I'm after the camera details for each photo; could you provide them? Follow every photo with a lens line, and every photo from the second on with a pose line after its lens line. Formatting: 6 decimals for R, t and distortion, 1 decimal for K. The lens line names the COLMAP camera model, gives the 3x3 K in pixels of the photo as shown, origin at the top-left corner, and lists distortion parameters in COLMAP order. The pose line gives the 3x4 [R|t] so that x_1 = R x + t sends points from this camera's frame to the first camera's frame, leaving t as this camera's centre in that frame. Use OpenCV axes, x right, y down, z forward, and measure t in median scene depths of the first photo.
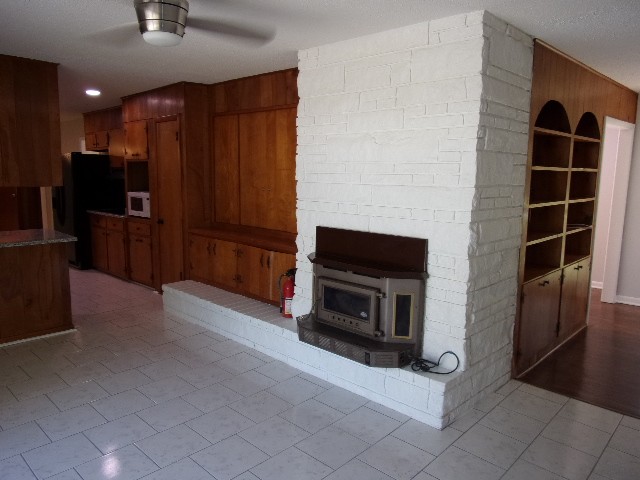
lens RADIAL K [[479.7, 0, 318.2], [0, 479.7, 239.0], [0, 0, 1]] dist [0.005125, 0.002136]
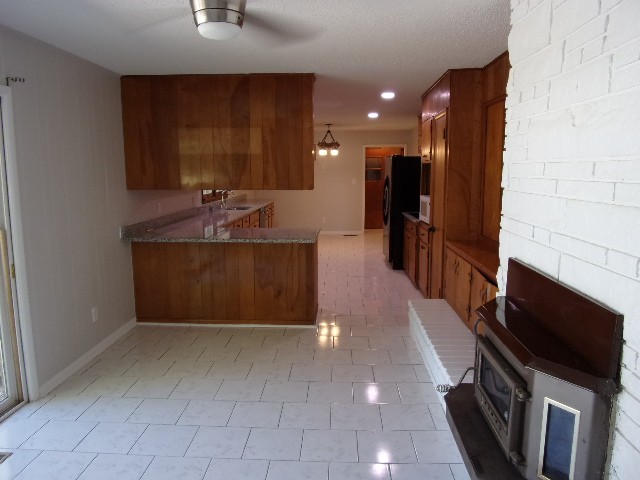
lens RADIAL K [[479.7, 0, 318.6], [0, 479.7, 240.5], [0, 0, 1]] dist [0.005125, 0.002136]
pose [[0.651742, 0.097858, -0.752101, 0.283353], [-0.093839, 0.994426, 0.048071, -0.051243], [0.752614, 0.039246, 0.657292, 0.321751]]
